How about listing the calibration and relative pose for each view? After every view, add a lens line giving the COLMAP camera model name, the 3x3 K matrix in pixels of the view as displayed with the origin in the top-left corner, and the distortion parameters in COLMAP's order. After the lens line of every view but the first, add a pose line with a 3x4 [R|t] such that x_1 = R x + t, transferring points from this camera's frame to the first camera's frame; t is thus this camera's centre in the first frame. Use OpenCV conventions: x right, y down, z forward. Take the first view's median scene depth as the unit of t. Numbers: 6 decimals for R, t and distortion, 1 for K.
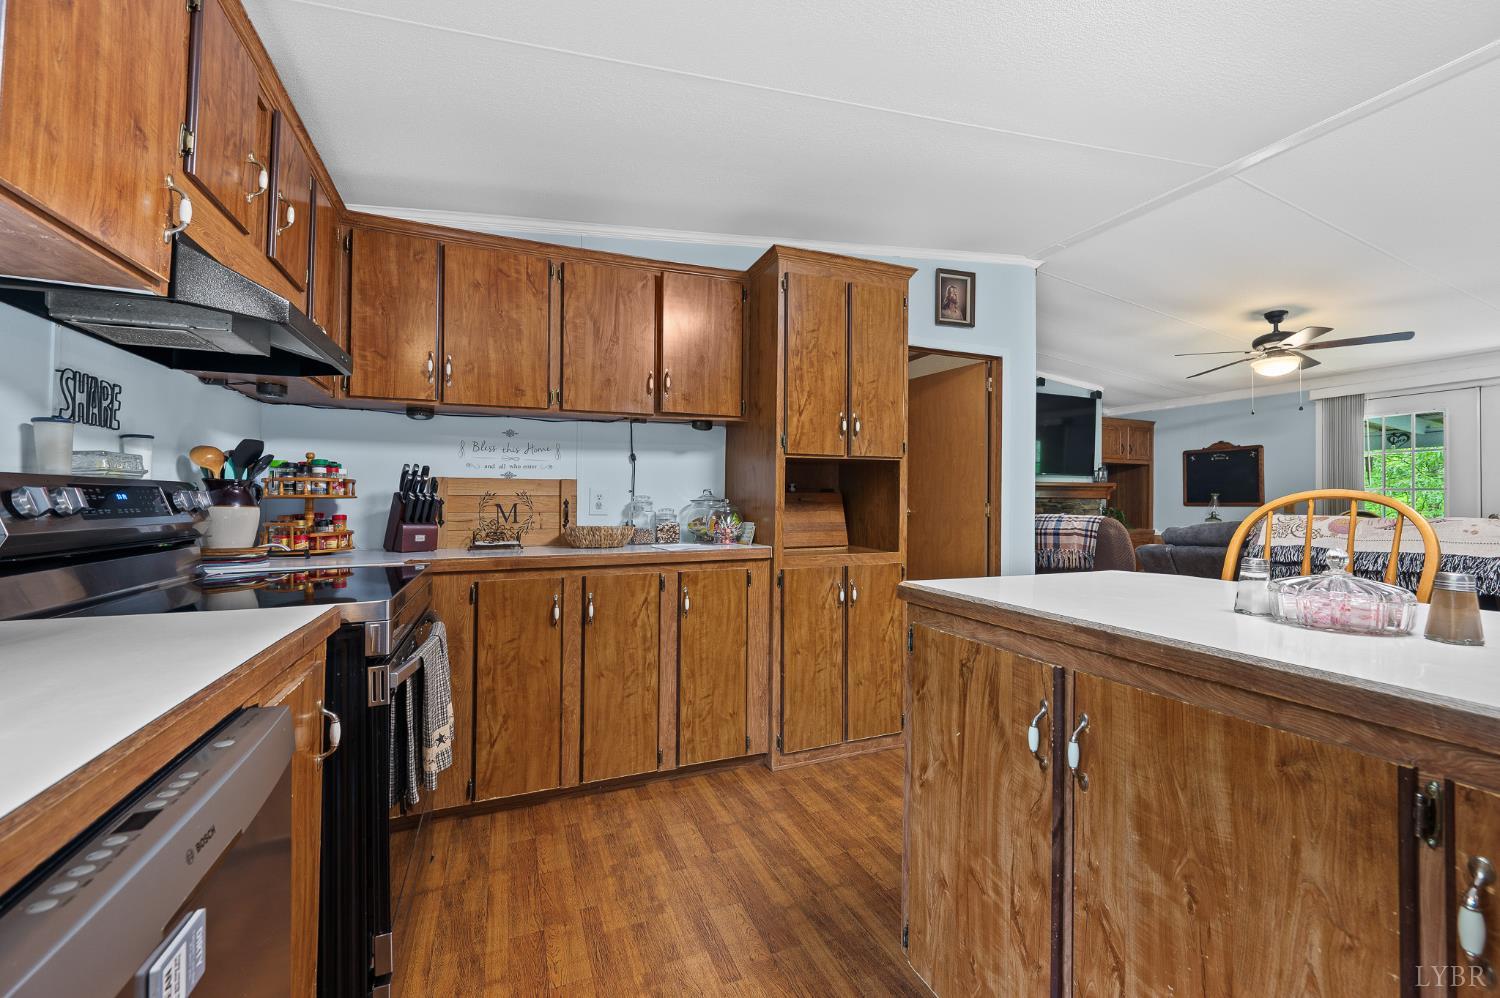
lens RADIAL K [[604.7, 0, 745.1], [0, 604.7, 492.7], [0, 0, 1]] dist [0.000405, 0.000590]
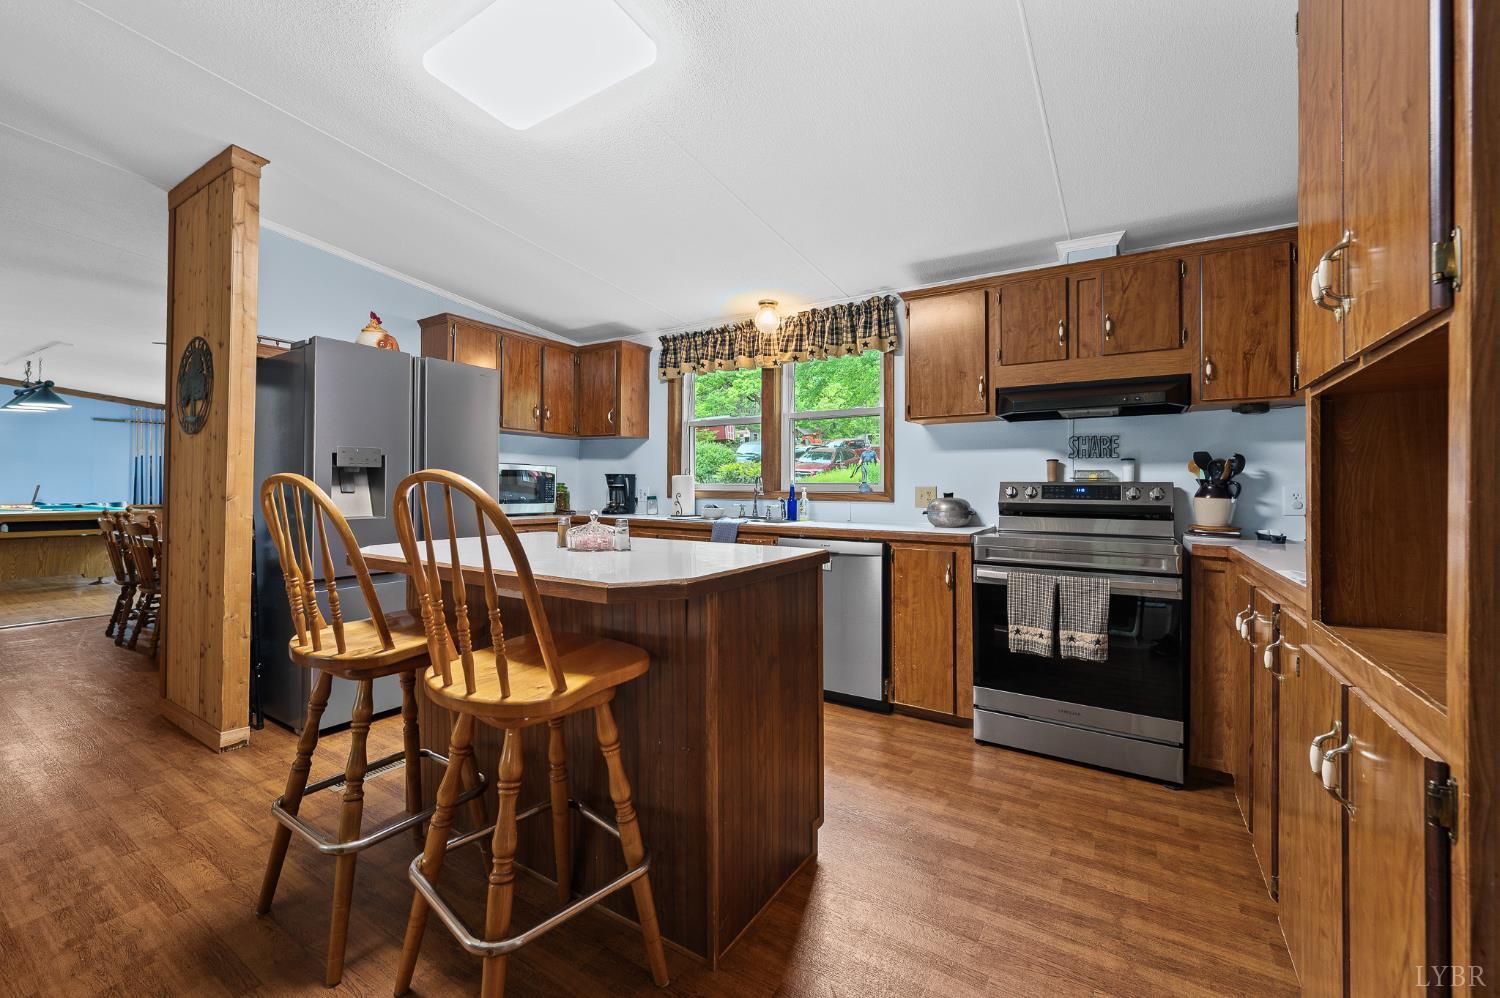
lens RADIAL K [[598.4, 0, 748.6], [0, 598.4, 491.8], [0, 0, 1]] dist [-0.000502, -0.000001]
pose [[-0.816862, -0.009458, -0.576755, 0.758893], [-0.005628, 0.999949, -0.008426, 0.023080], [0.576805, -0.003637, -0.816874, 1.297489]]
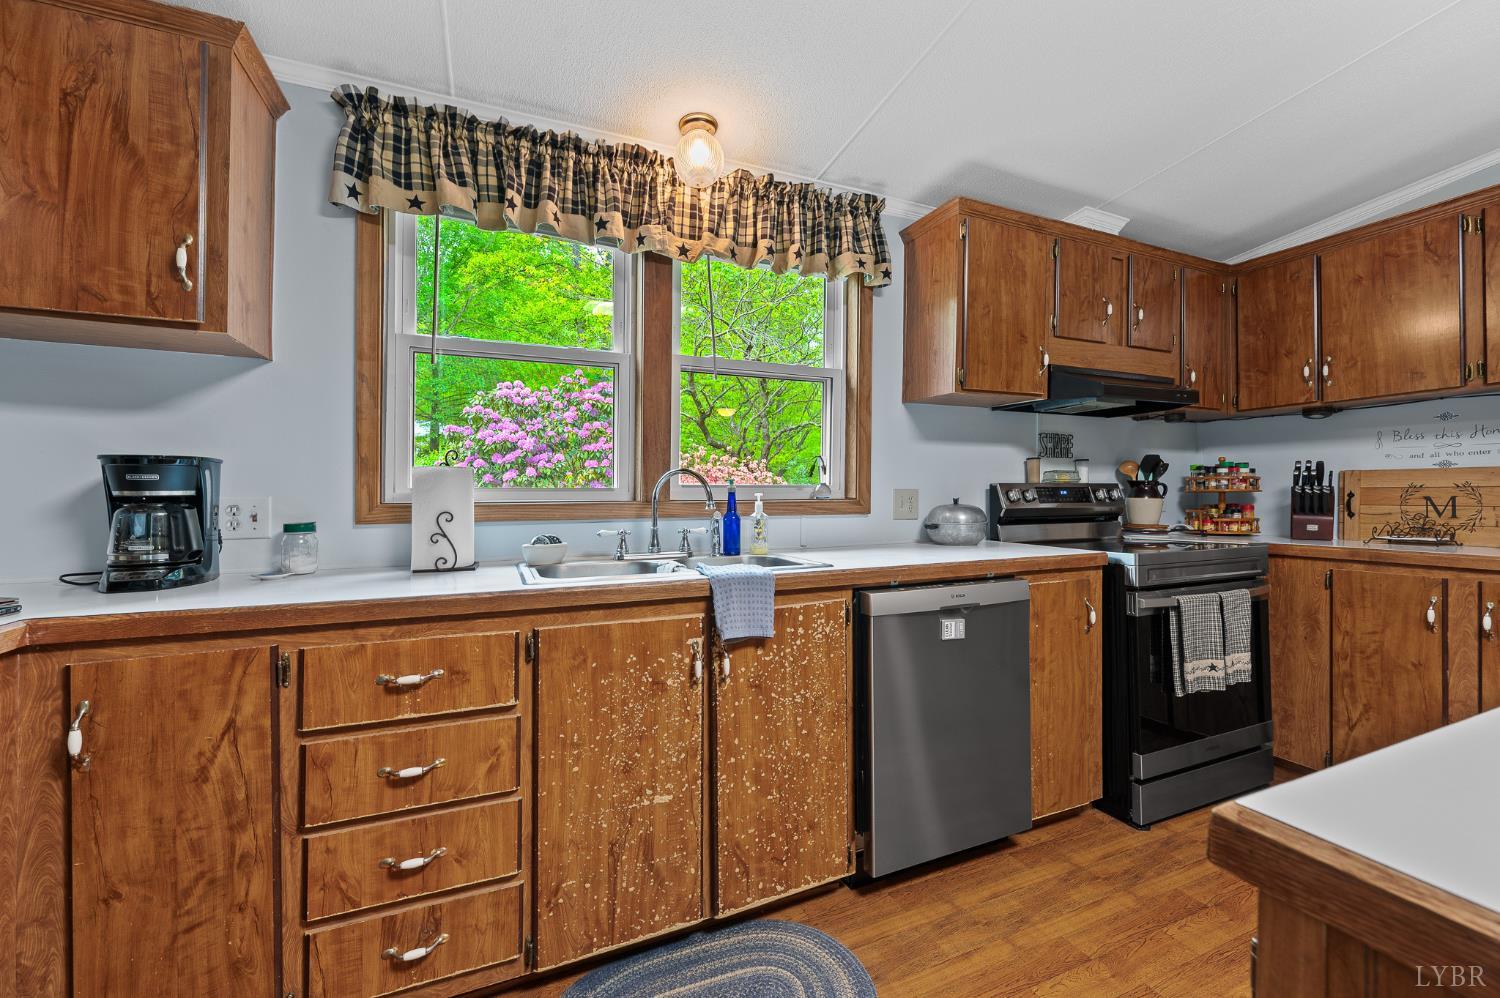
lens RADIAL K [[604.7, 0, 745.1], [0, 604.7, 492.7], [0, 0, 1]] dist [0.000405, 0.000590]
pose [[0.013018, -0.006305, -0.999895, 0.592932], [0.017413, 0.999830, -0.006078, 0.000642], [0.999764, -0.017332, 0.013125, -0.046282]]
